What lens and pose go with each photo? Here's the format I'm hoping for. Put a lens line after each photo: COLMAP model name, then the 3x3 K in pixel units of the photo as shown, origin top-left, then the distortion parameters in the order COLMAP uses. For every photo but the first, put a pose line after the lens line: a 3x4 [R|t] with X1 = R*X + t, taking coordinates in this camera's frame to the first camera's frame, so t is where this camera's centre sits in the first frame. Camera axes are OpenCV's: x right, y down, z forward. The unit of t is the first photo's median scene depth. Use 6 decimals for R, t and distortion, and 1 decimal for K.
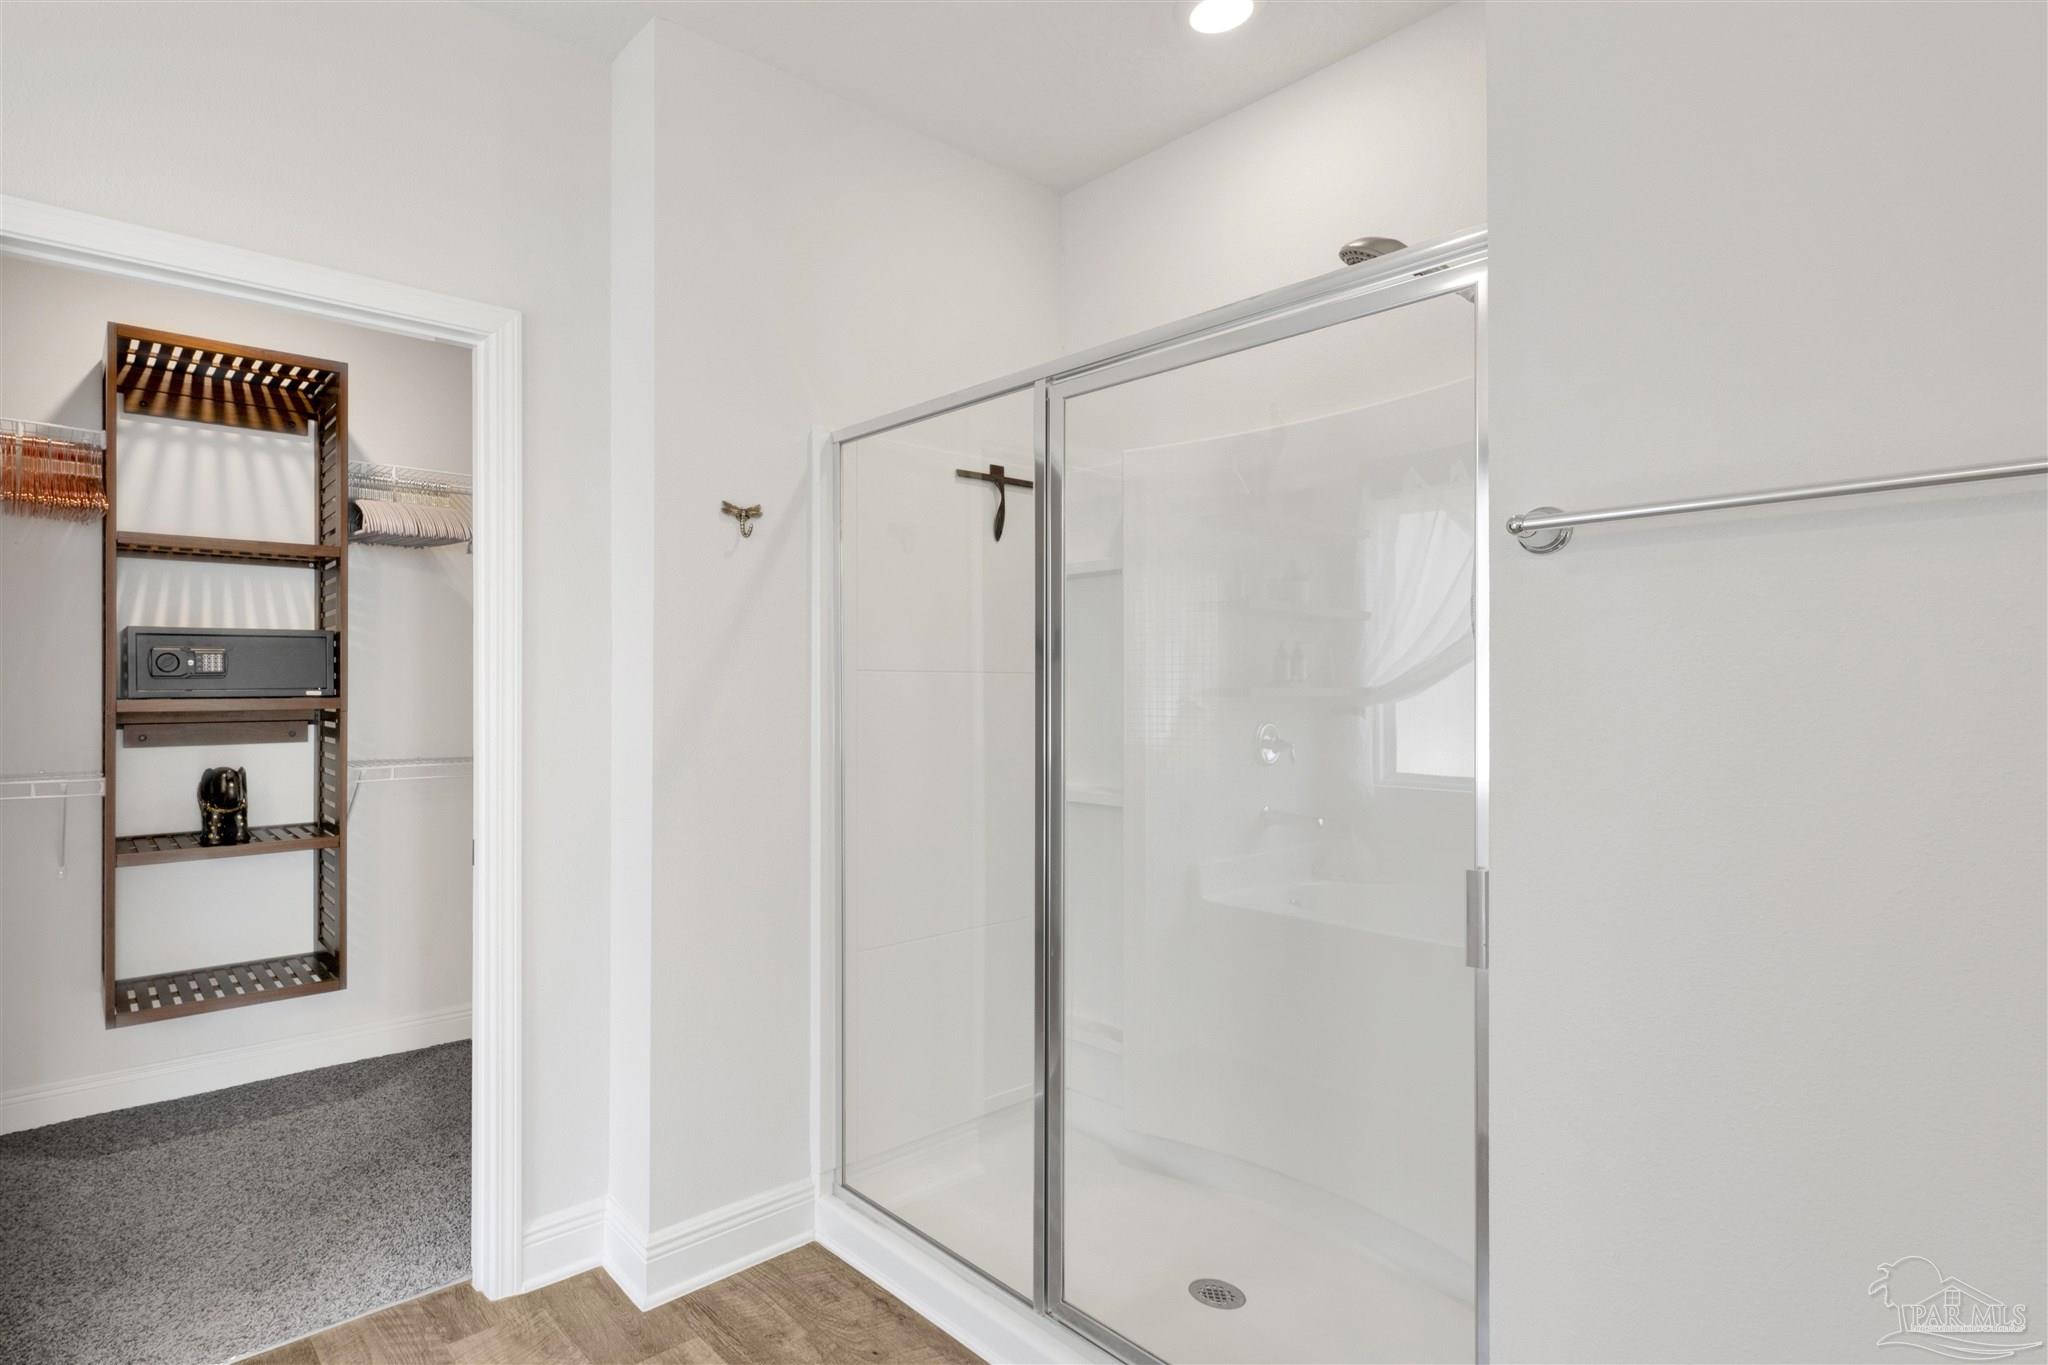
lens RADIAL K [[1009.1, 0, 857.8], [0, 1009.1, 682.2], [0, 0, 1]] dist [-0.000904, 0.000073]
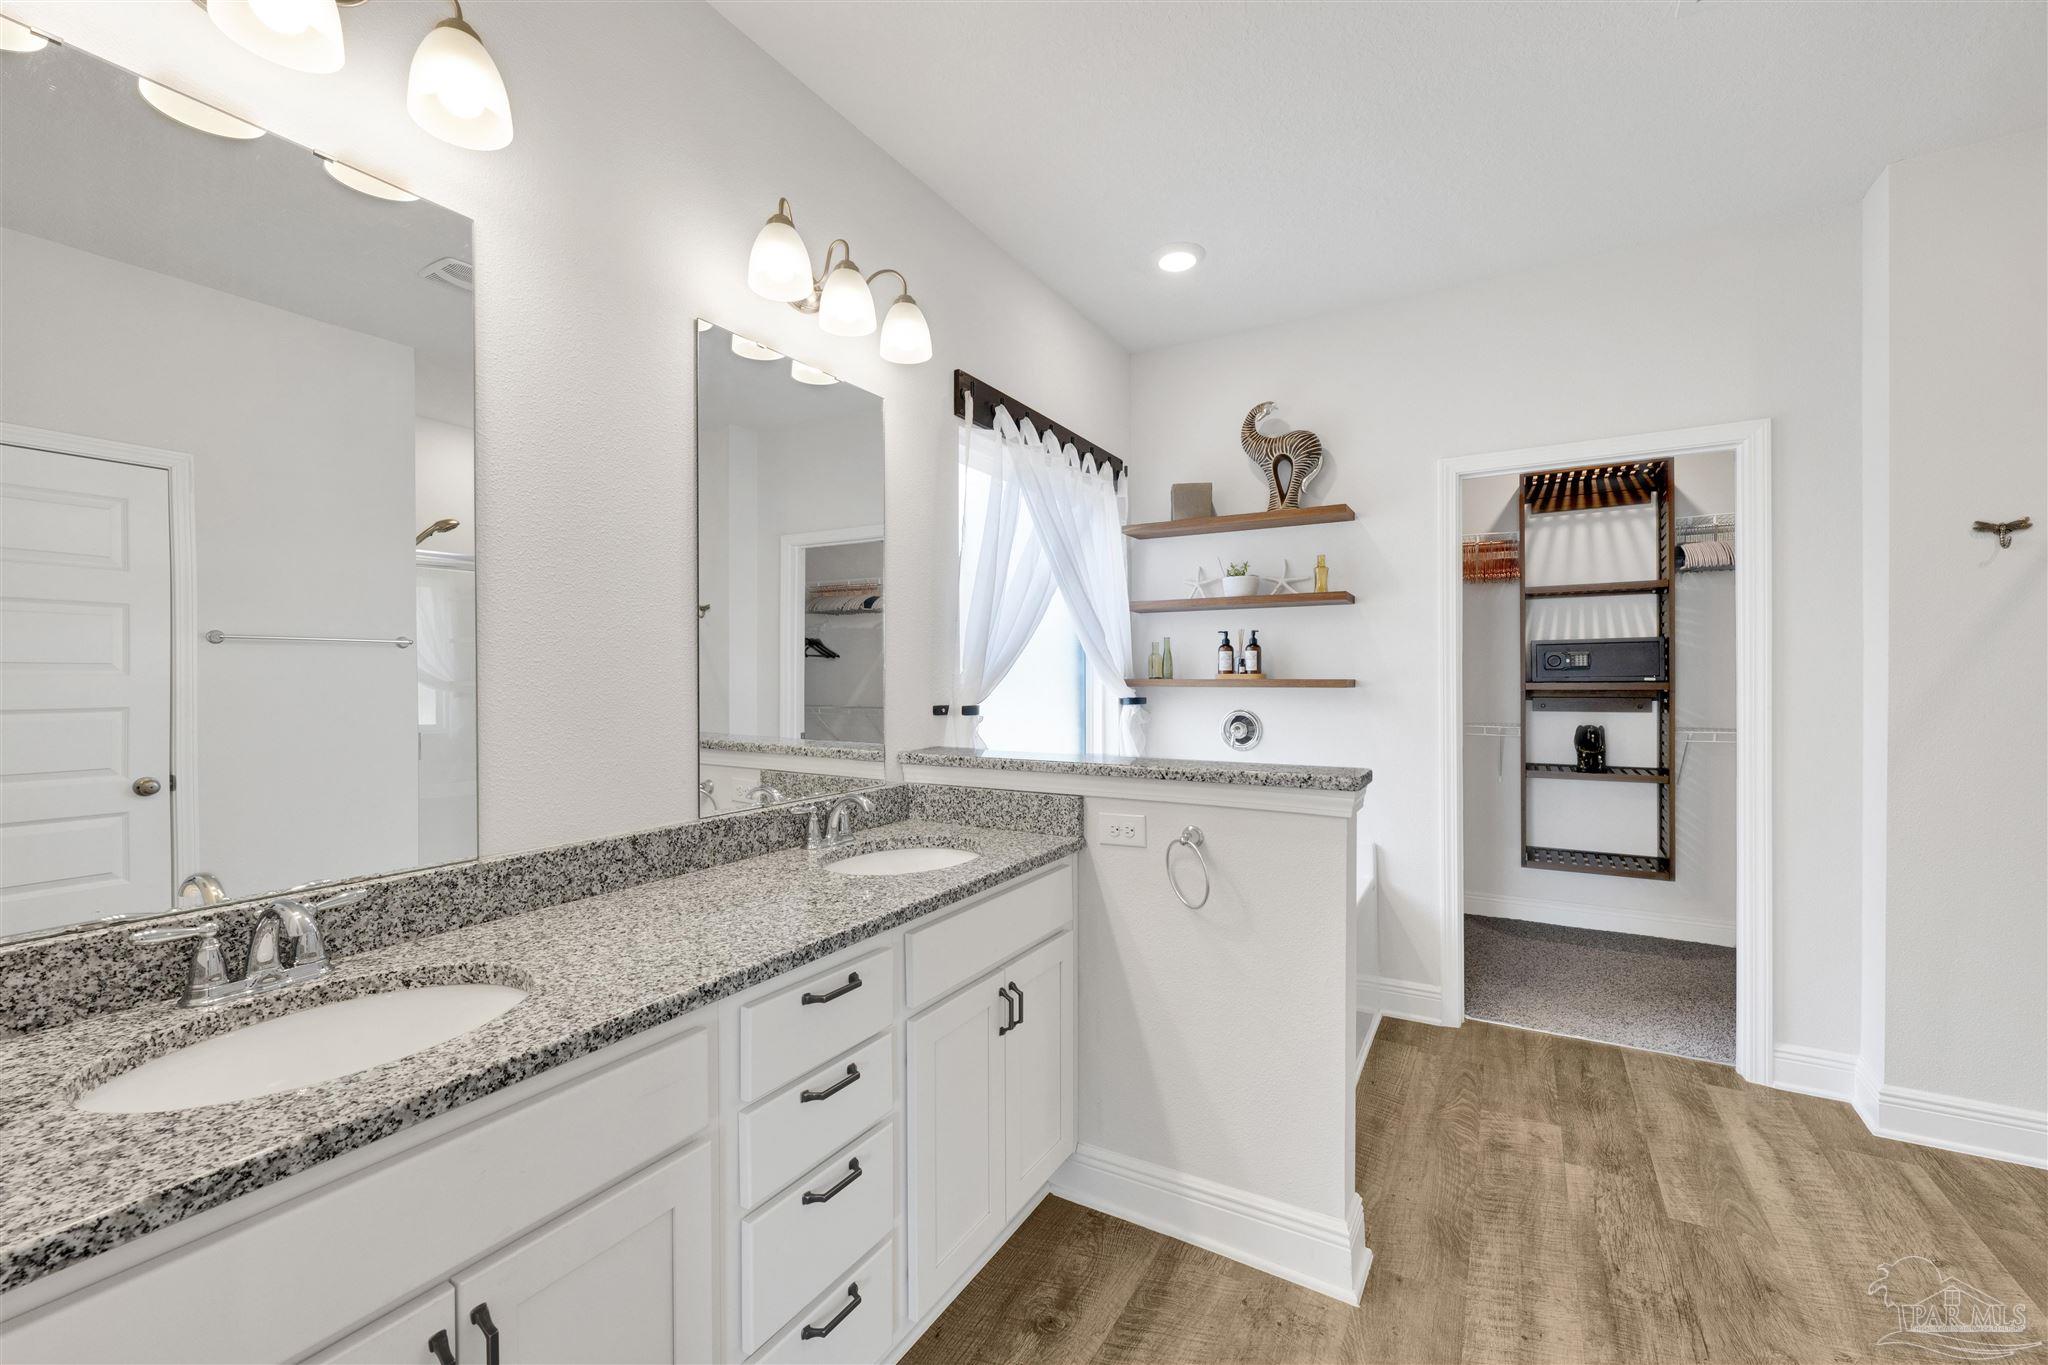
lens RADIAL K [[834.5, 0, 1017.0], [0, 834.5, 679.5], [0, 0, 1]] dist [-0.000563, -0.000452]
pose [[0.349697, 0.001258, -0.936862, 0.295880], [0.009729, 0.999940, 0.004974, -0.004297], [0.936812, -0.010855, 0.349664, -0.317701]]
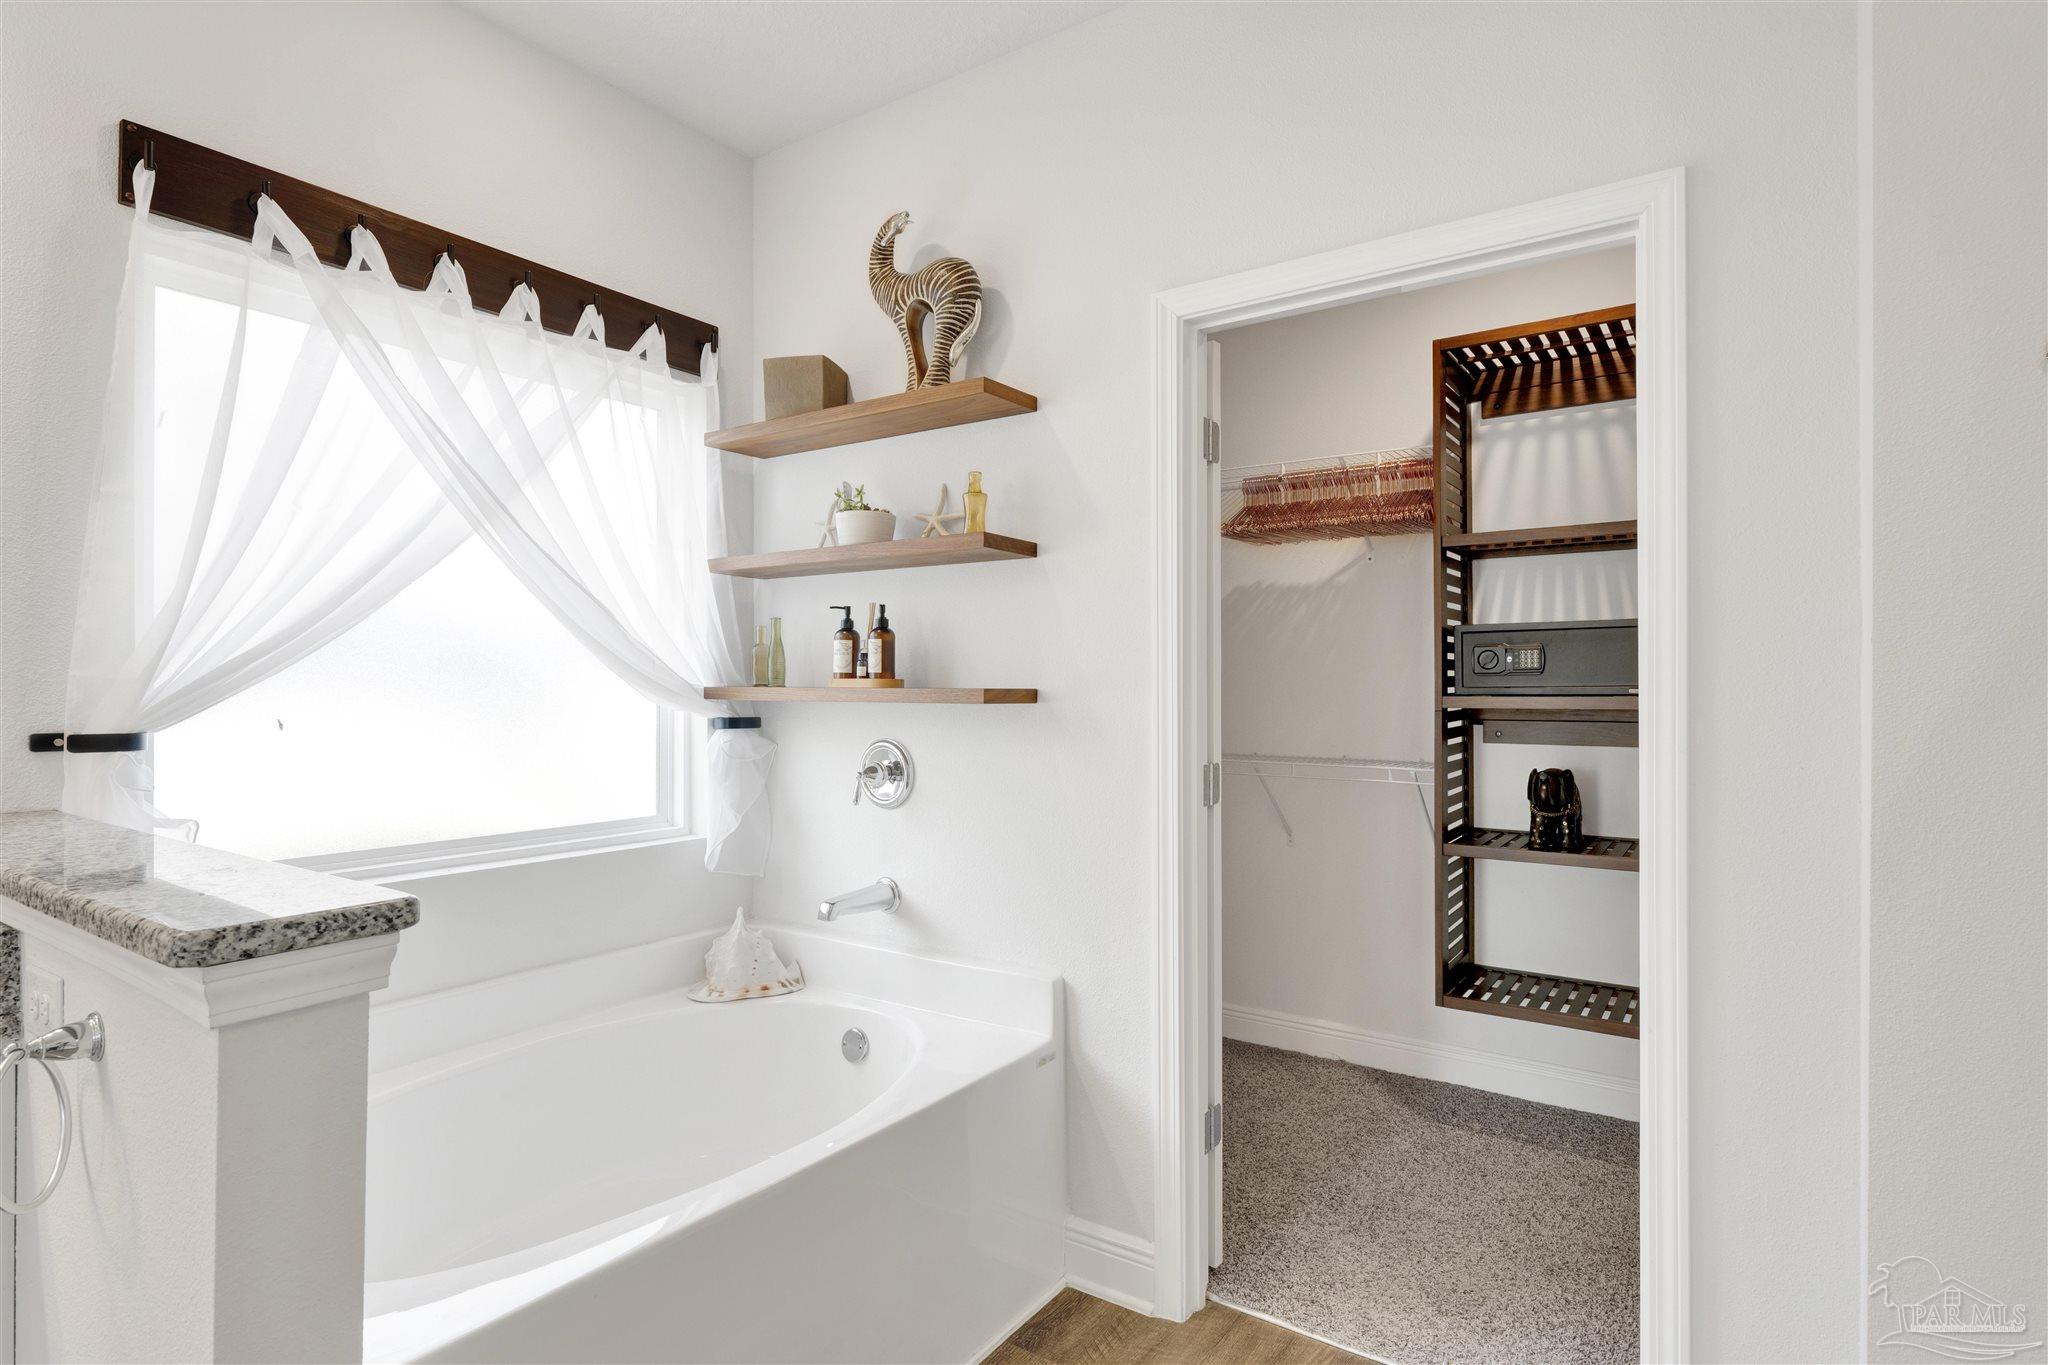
lens RADIAL K [[1064.4, 0, 1013.4], [0, 1064.4, 681.9], [0, 0, 1]] dist [-0.001897, 0.000432]
pose [[0.283709, -0.001818, -0.958909, 0.187599], [0.005745, 0.999983, -0.000196, 0.000069], [0.958893, -0.005453, 0.283715, 0.230841]]
